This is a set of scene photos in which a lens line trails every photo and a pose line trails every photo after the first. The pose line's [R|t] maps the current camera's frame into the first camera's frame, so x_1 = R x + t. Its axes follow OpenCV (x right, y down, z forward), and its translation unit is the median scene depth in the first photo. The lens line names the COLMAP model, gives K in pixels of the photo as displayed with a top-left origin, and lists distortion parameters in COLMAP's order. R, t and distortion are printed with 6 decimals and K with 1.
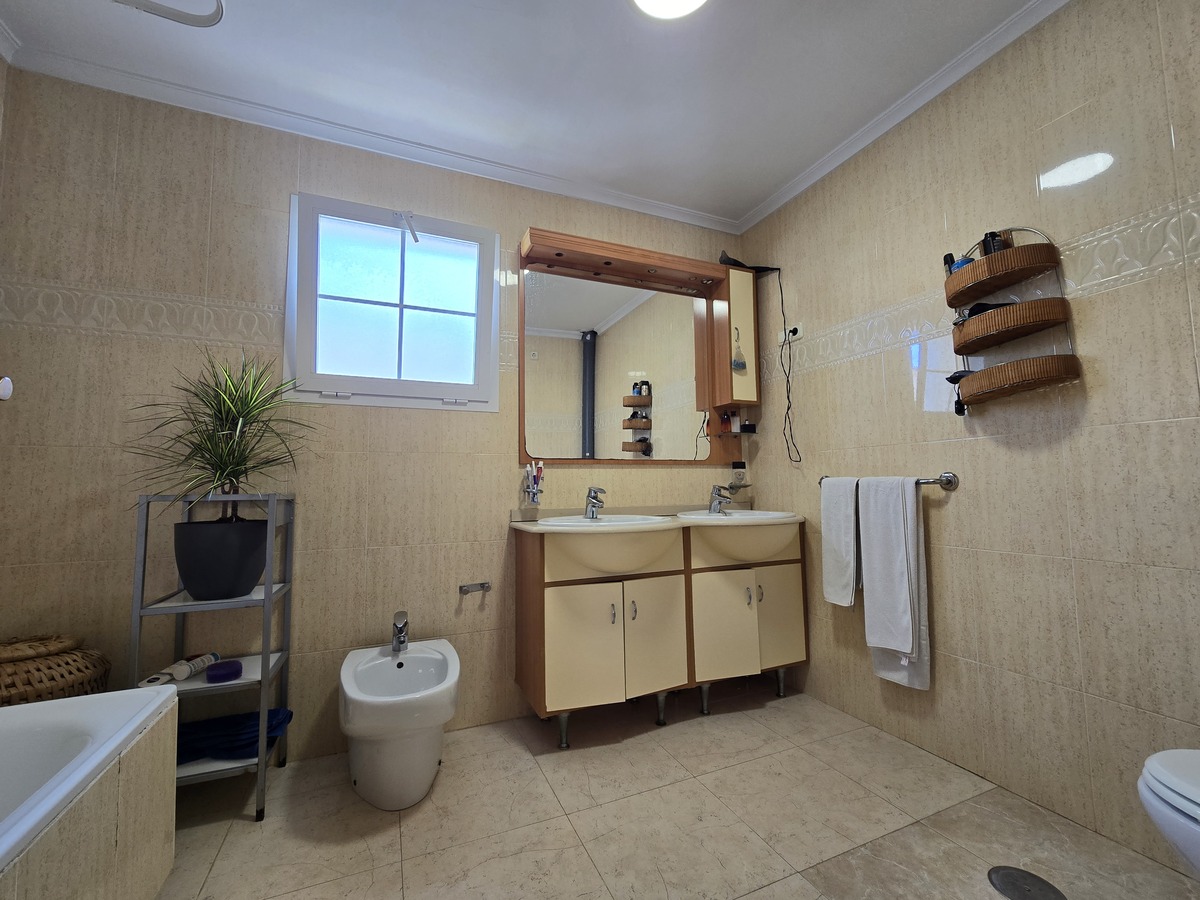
lens RADIAL K [[494.9, 0, 600.0], [0, 494.9, 450.0], [0, 0, 1]] dist [-0.005684, 0.000140]
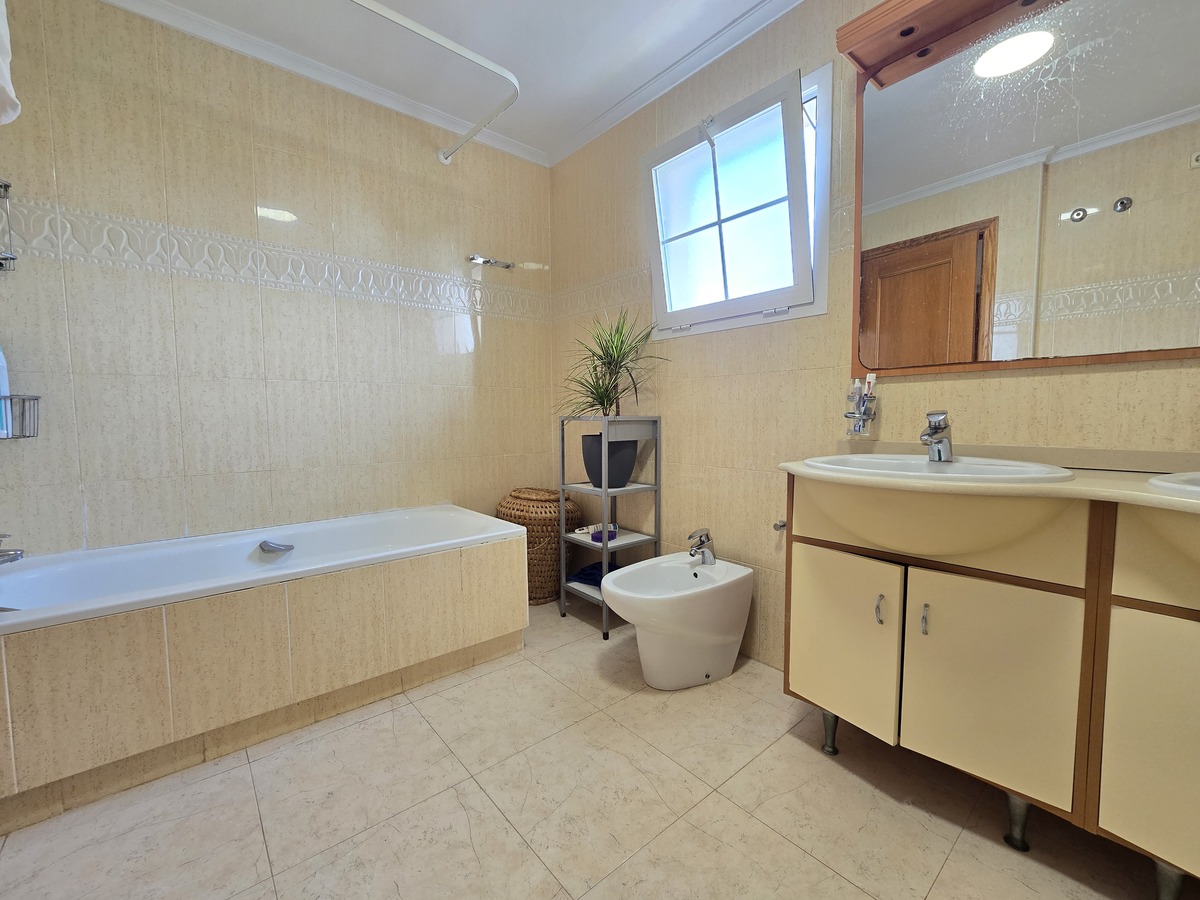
lens RADIAL K [[494.9, 0, 600.0], [0, 494.9, 450.0], [0, 0, 1]] dist [-0.005684, 0.000140]
pose [[0.292680, 0.080038, -0.952855, 0.510353], [0.079372, 0.991018, 0.107623, 0.027482], [0.952910, -0.107129, 0.283699, 0.487231]]
